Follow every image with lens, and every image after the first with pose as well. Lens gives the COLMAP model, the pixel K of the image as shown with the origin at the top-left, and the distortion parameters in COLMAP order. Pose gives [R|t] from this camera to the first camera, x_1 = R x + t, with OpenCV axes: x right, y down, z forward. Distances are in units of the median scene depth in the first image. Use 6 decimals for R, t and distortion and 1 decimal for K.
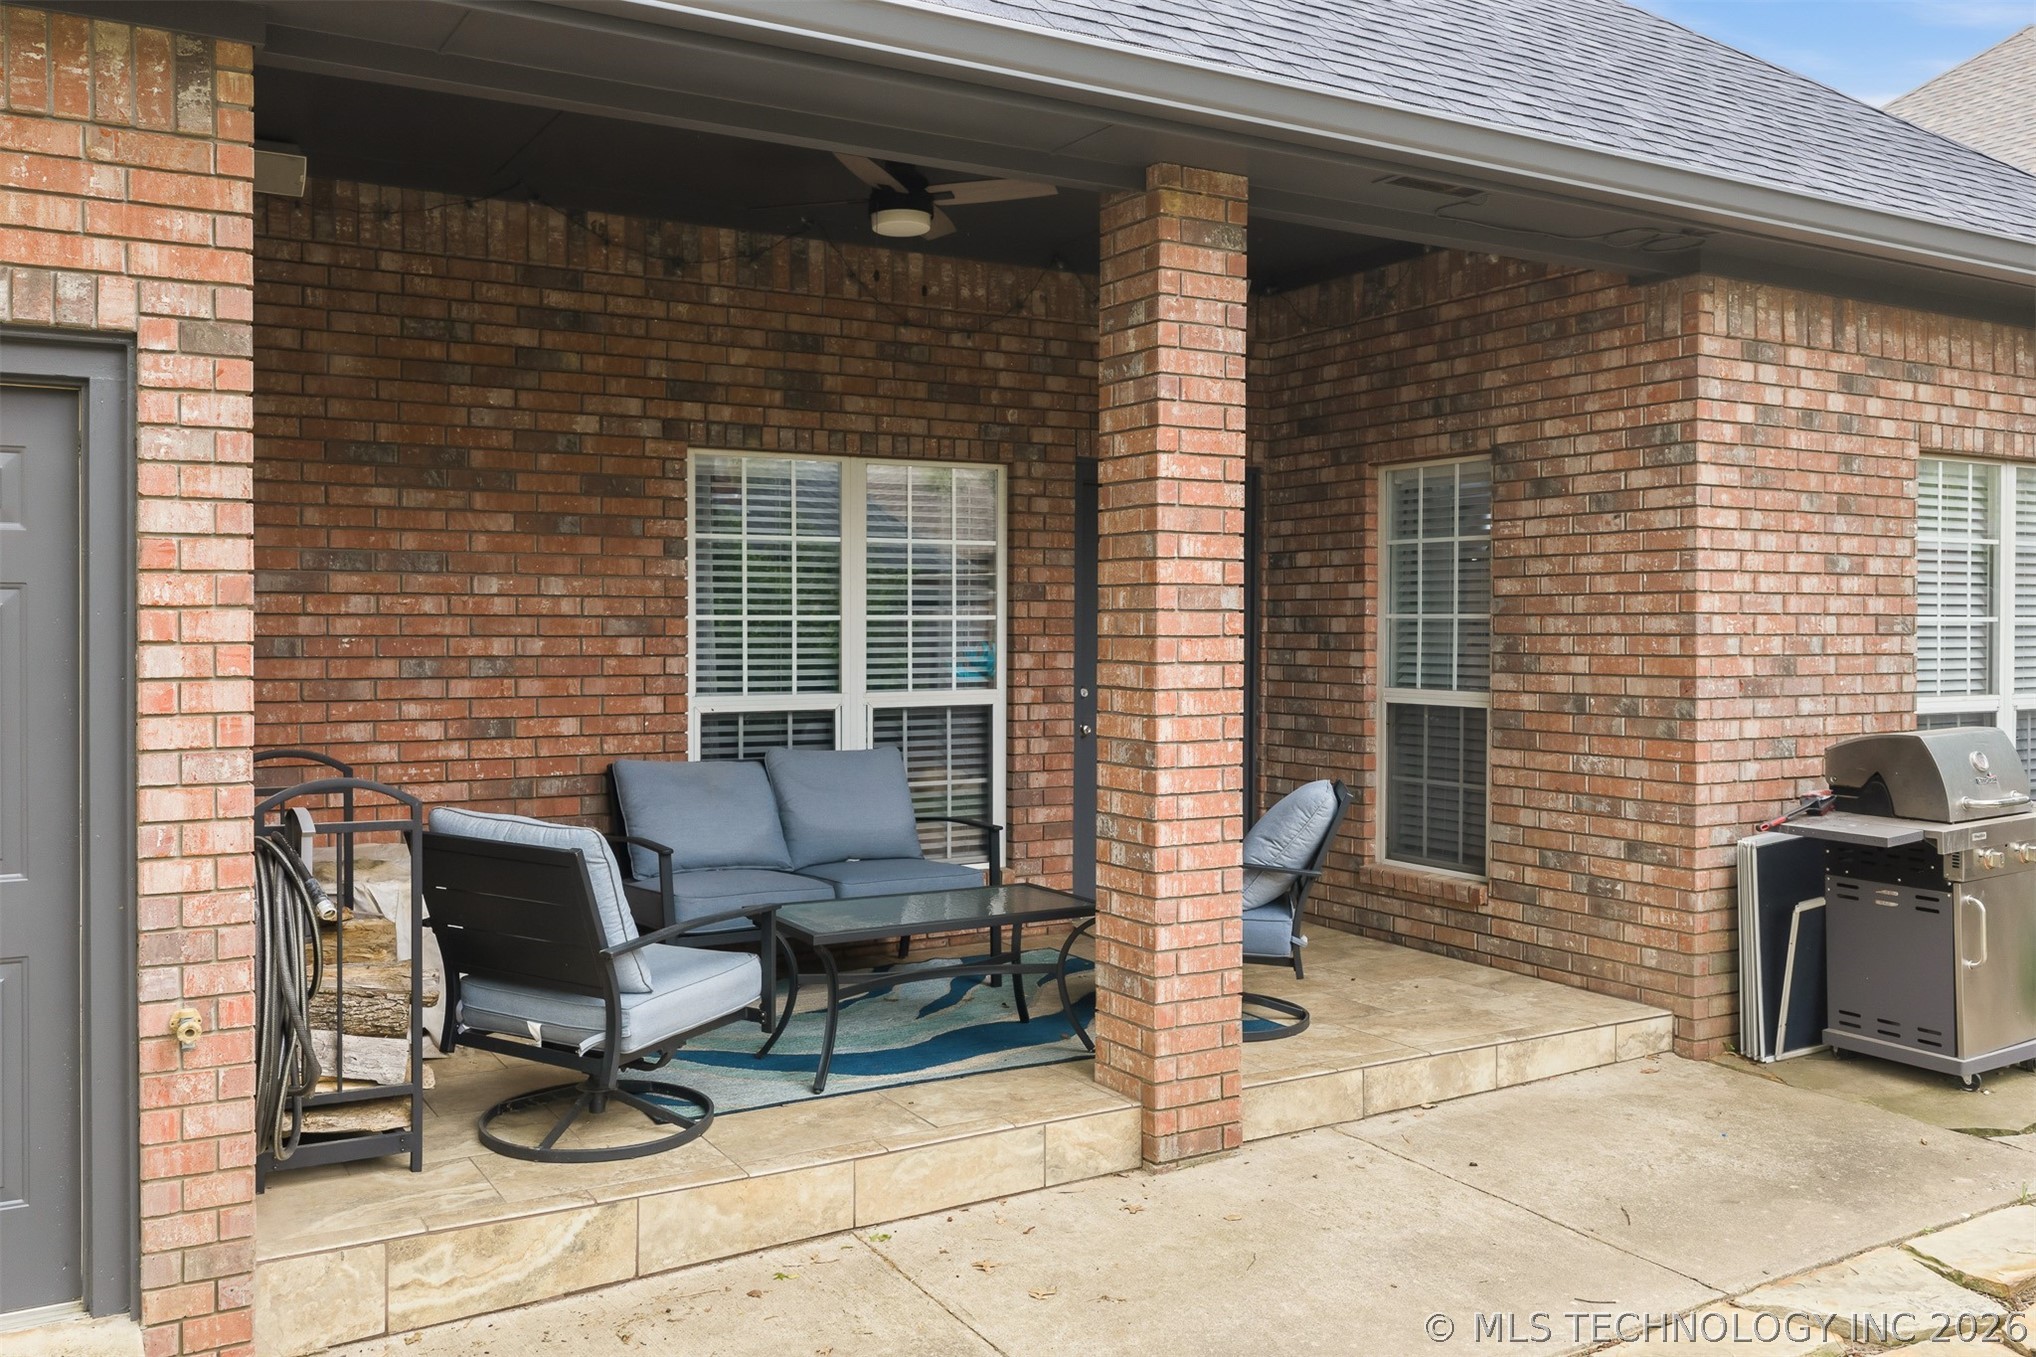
lens RADIAL K [[1681.0, 0, 1017.2], [0, 1681.0, 640.6], [0, 0, 1]] dist [0.002579, -0.000847]
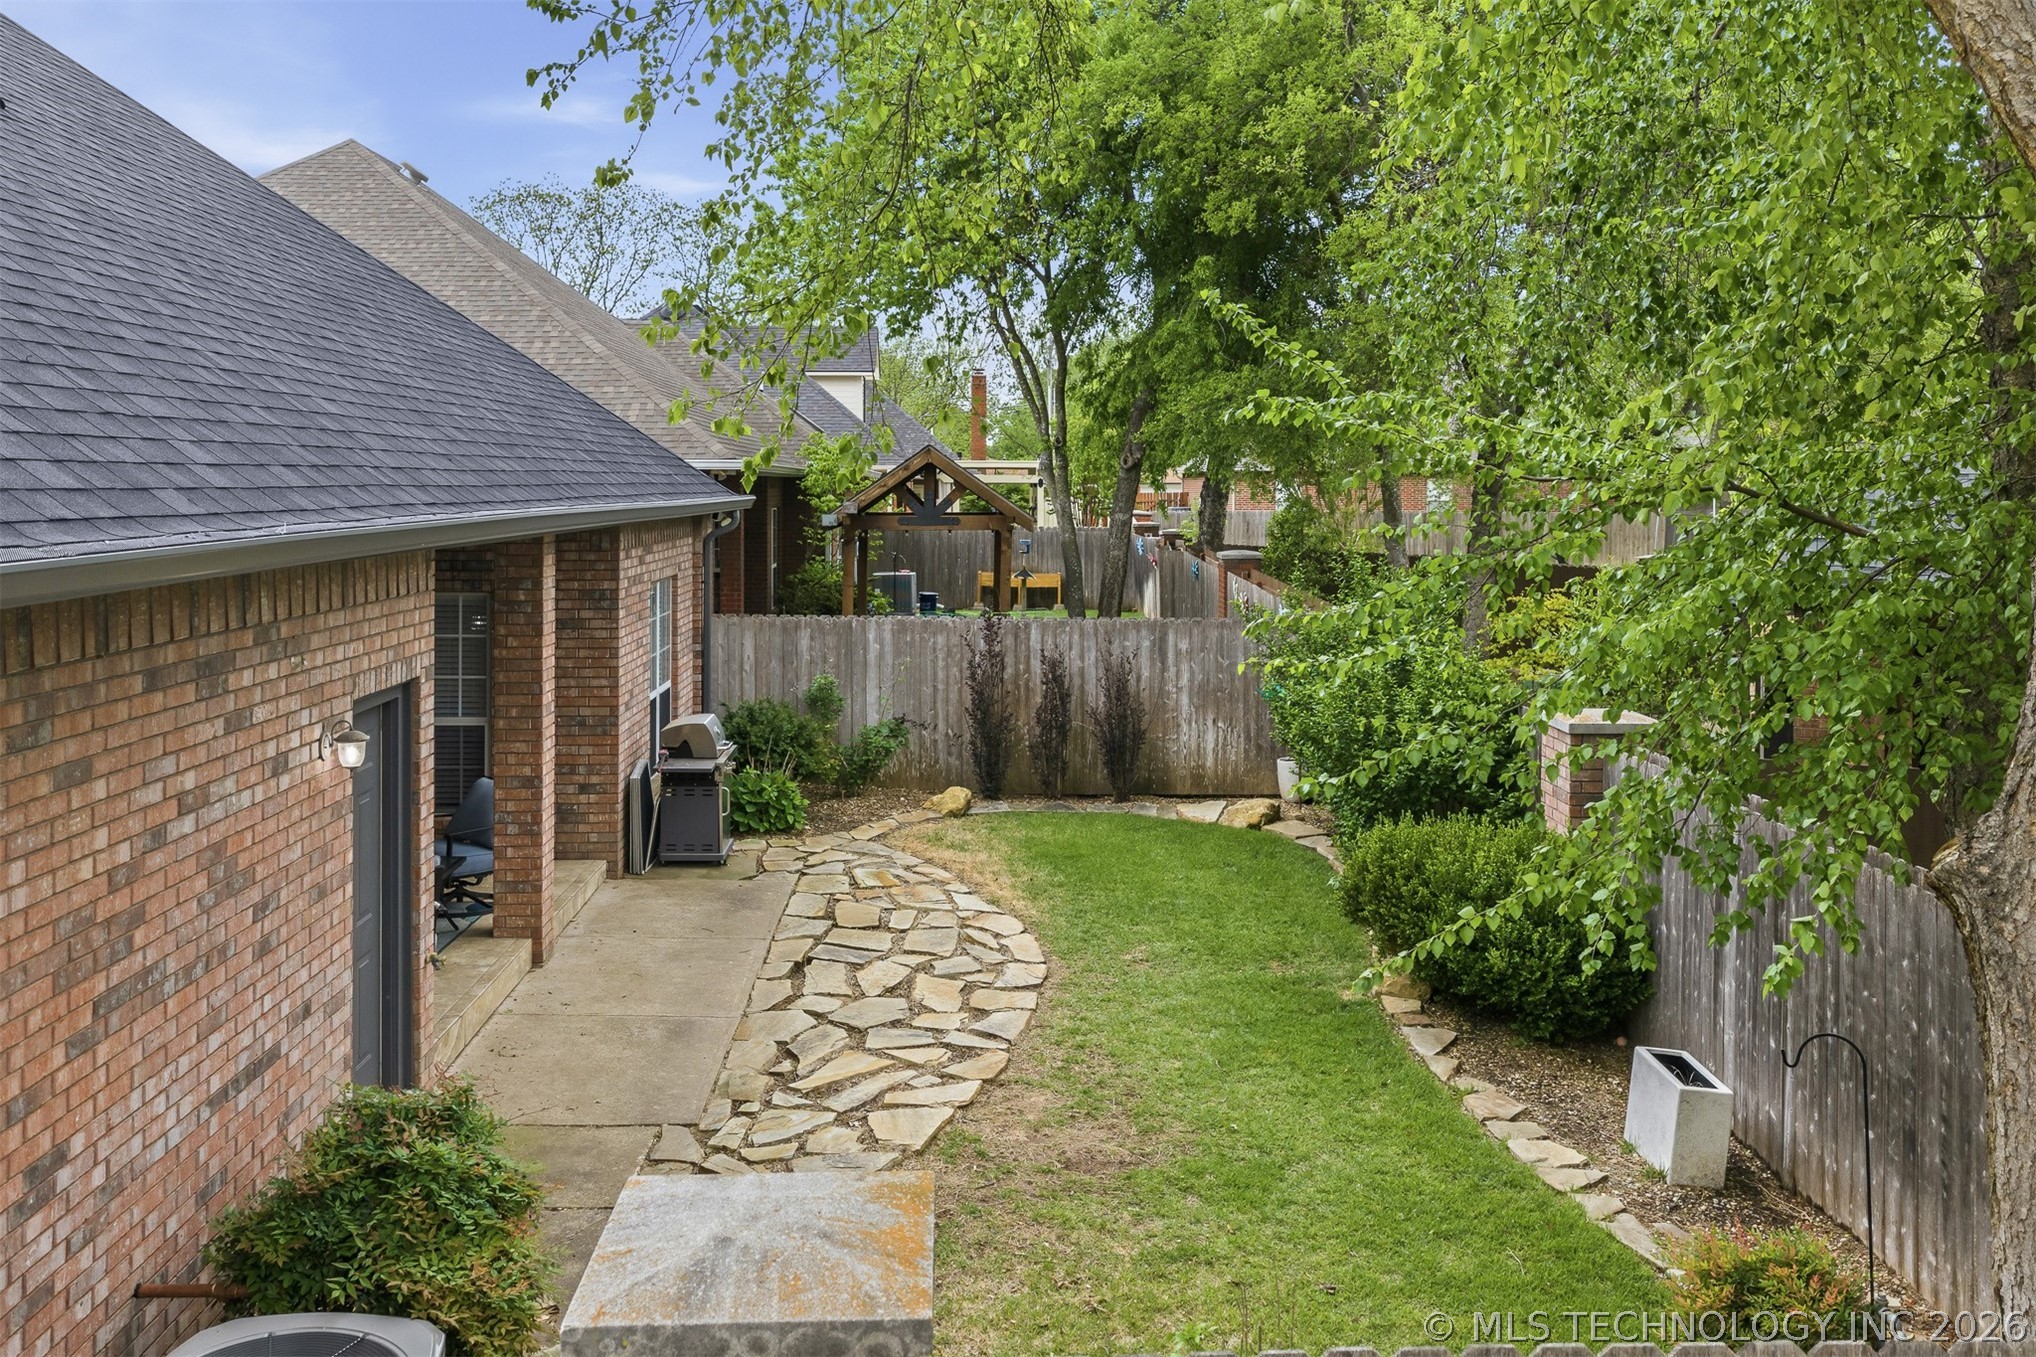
lens RADIAL K [[1681.0, 0, 1017.2], [0, 1681.0, 640.6], [0, 0, 1]] dist [0.002579, -0.000847]
pose [[0.481941, -0.079676, 0.872574, -1.363038], [0.010234, 0.996301, 0.085321, -0.266896], [-0.876144, -0.032189, 0.480974, -0.548515]]
